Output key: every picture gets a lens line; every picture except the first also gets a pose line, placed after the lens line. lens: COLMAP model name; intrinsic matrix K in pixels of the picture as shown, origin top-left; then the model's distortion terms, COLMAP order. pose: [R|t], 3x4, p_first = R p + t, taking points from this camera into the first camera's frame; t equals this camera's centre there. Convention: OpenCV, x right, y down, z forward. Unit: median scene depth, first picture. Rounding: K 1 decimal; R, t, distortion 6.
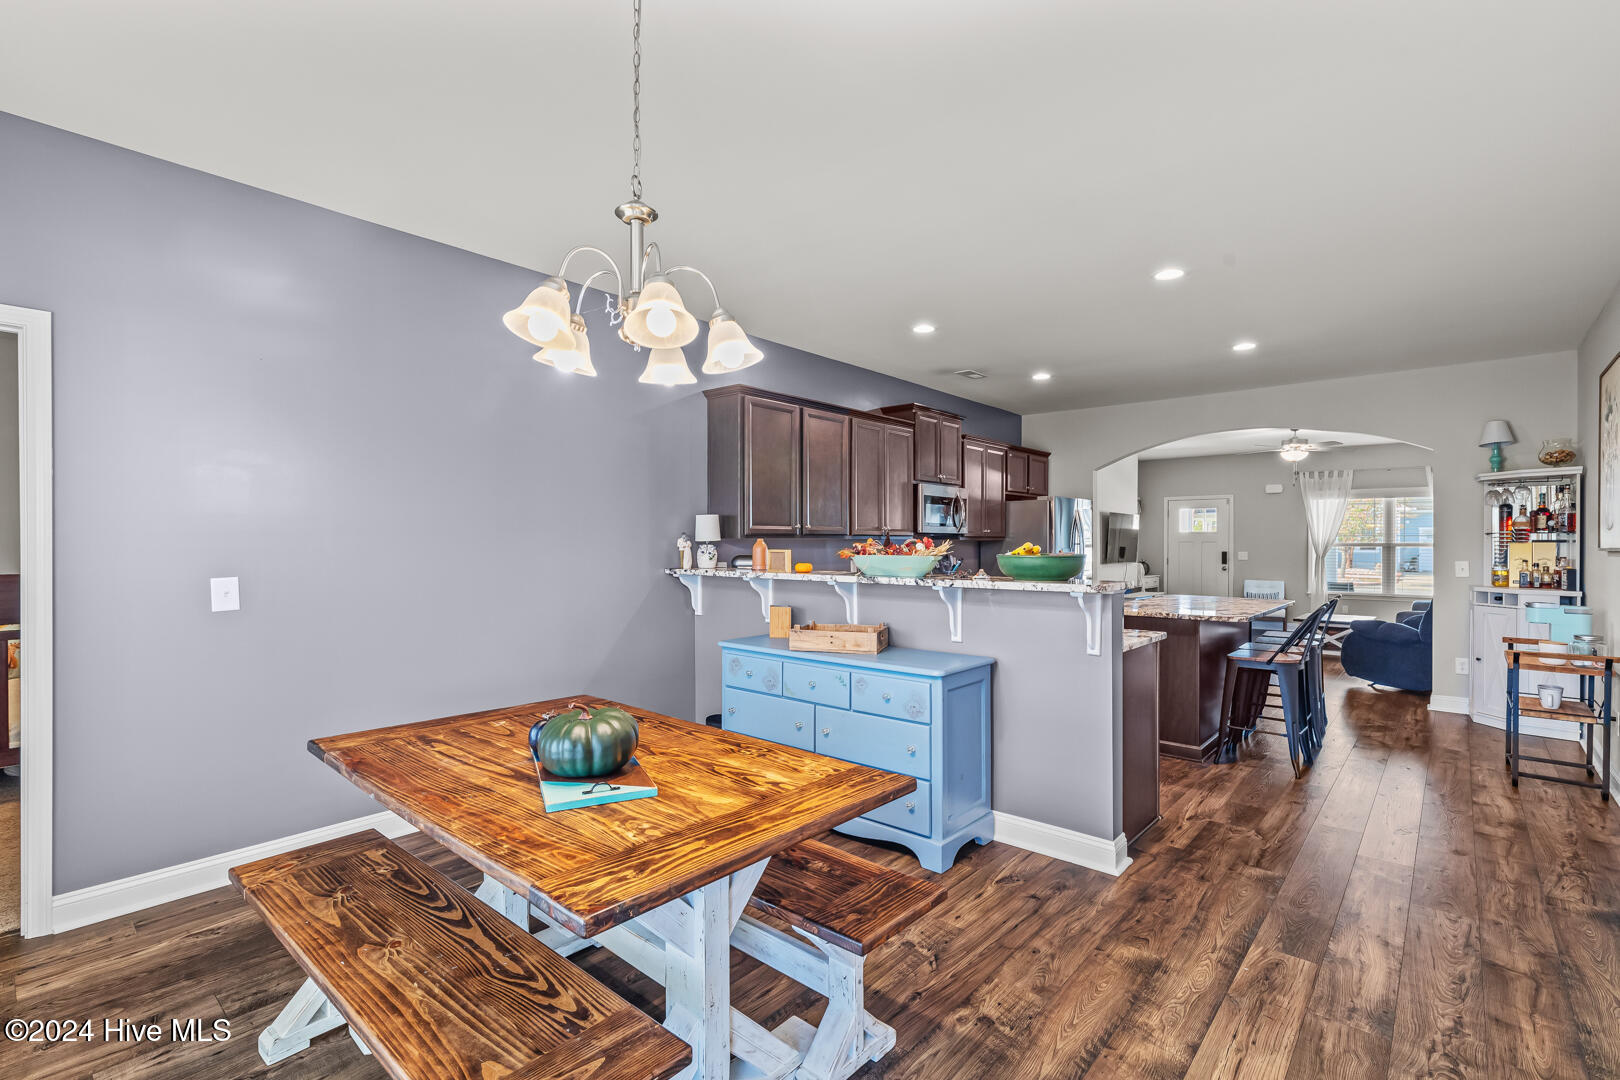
lens RADIAL K [[724.4, 0, 828.6], [0, 724.4, 549.3], [0, 0, 1]] dist [0.002519, -0.000322]
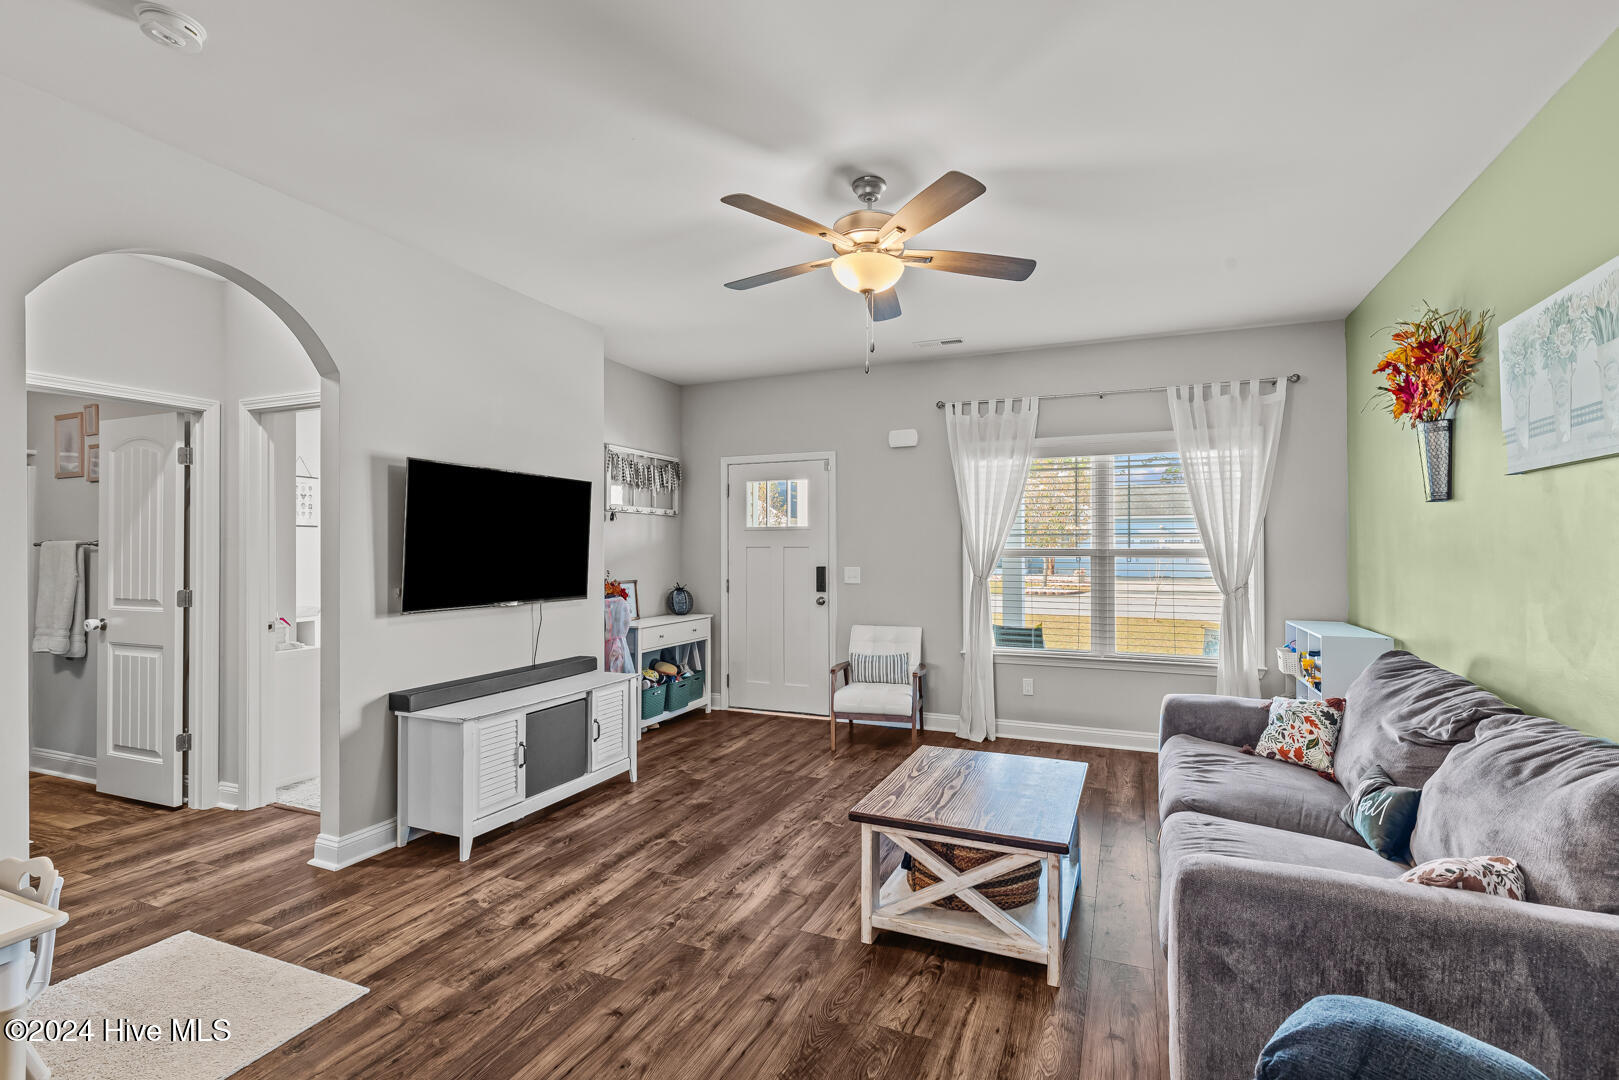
lens RADIAL K [[729.1, 0, 832.6], [0, 729.1, 545.0], [0, 0, 1]] dist [0.000986, -0.000491]
pose [[0.946260, 0.000413, 0.323406, 0.871688], [0.003941, 0.999910, -0.012808, -0.011427], [-0.323383, 0.013395, 0.946174, 1.170586]]
